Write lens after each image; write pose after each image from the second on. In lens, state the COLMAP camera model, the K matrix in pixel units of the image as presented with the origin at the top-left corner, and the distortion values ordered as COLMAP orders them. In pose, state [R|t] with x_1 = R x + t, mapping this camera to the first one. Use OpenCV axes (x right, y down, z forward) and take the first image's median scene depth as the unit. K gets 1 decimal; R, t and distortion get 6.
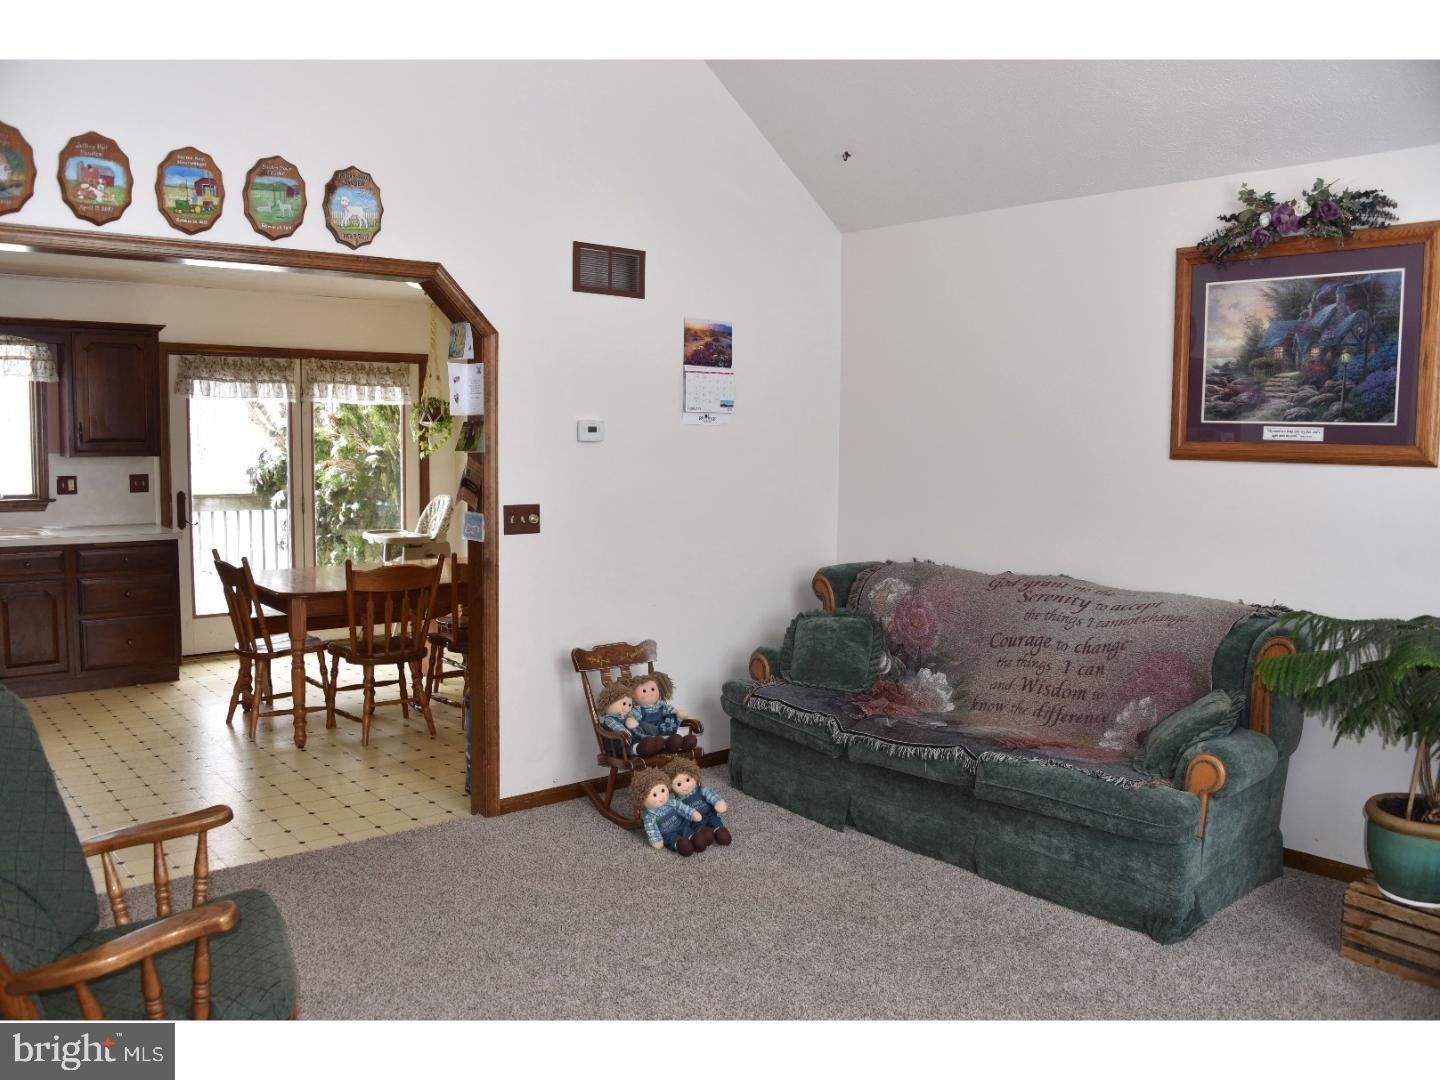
lens RADIAL K [[1170.6, 0, 720.0], [0, 1170.6, 540.0], [0, 0, 1]] dist [-0.134948, 0.072470]
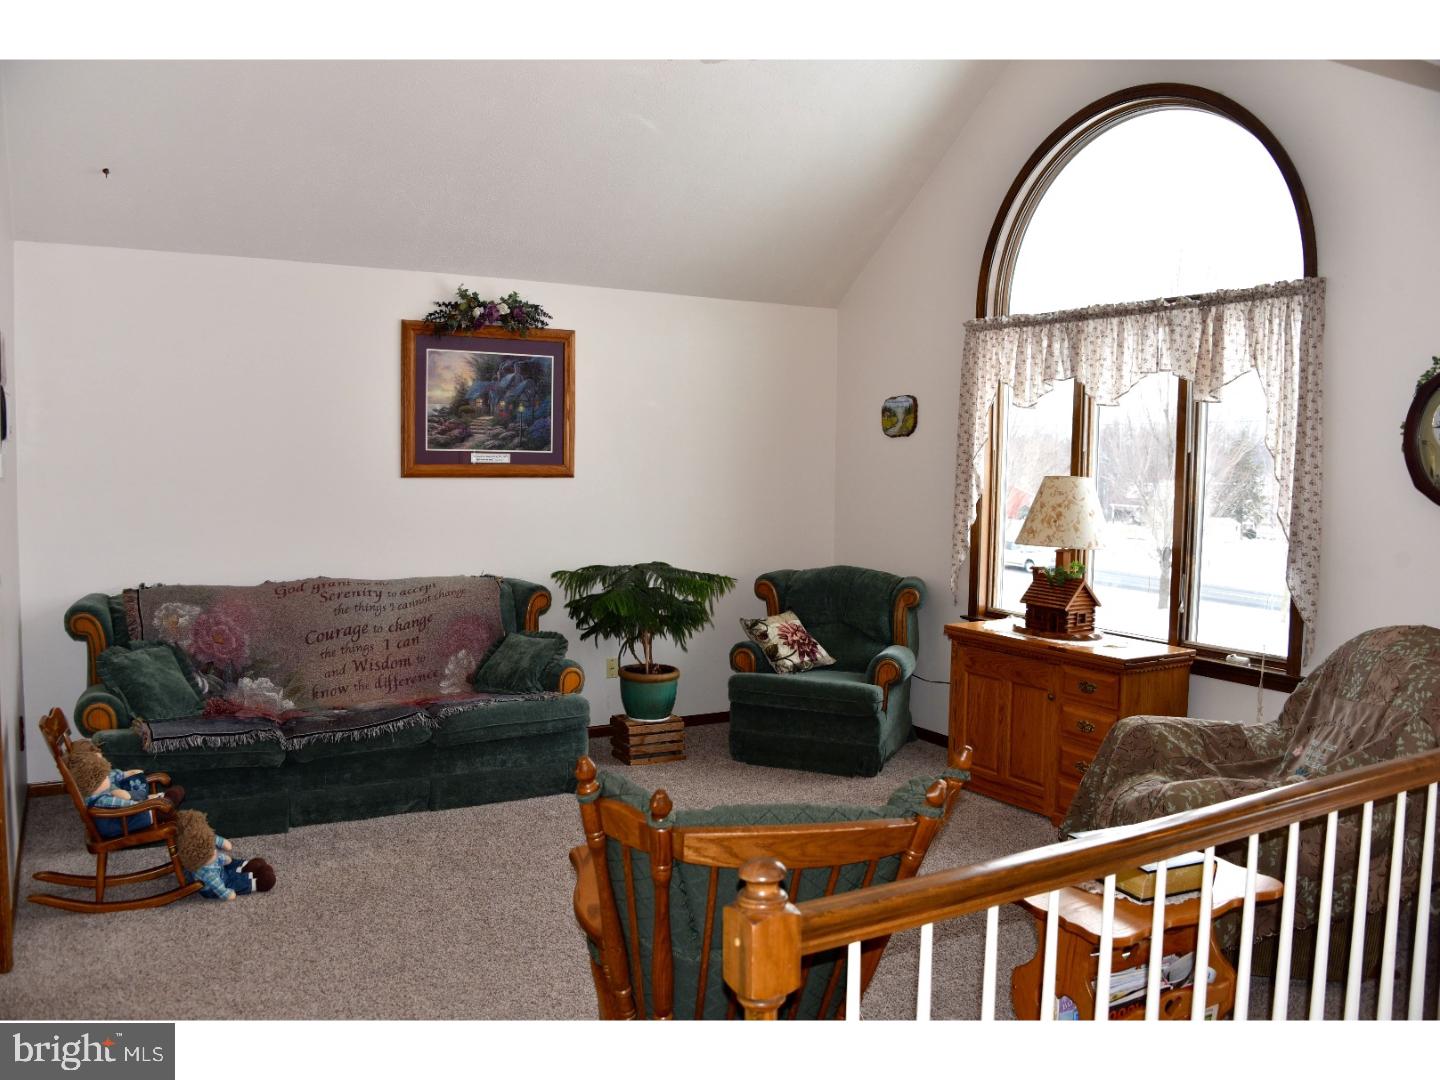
lens RADIAL K [[1170.6, 0, 720.0], [0, 1170.6, 540.0], [0, 0, 1]] dist [-0.134948, 0.072470]
pose [[0.160825, -0.081069, 0.983648, -0.930230], [0.074553, 0.994771, 0.069796, -0.069146], [-0.984163, 0.062109, 0.166028, 0.446660]]
